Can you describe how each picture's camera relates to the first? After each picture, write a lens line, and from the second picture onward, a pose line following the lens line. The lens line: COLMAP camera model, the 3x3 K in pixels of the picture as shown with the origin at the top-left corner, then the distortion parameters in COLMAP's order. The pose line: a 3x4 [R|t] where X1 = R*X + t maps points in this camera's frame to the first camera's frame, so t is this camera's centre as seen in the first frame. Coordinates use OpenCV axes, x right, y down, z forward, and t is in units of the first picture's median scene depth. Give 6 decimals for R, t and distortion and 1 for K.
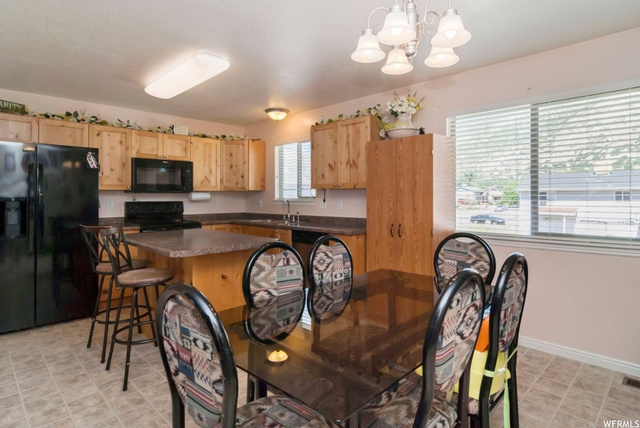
lens RADIAL K [[357.2, 0, 322.5], [0, 357.2, 189.3], [0, 0, 1]] dist [0.000800, -0.000045]
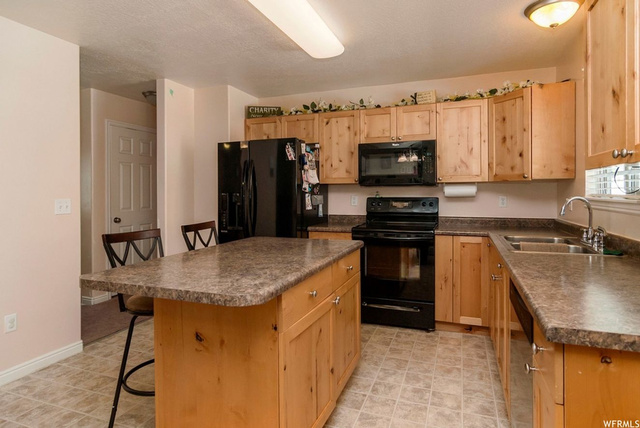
lens RADIAL K [[357.2, 0, 322.5], [0, 357.2, 189.3], [0, 0, 1]] dist [0.000800, -0.000045]
pose [[0.422359, -0.004575, -0.906417, 0.152705], [0.021417, 0.999758, 0.004934, 0.008520], [0.906176, -0.021496, 0.422355, 0.493975]]
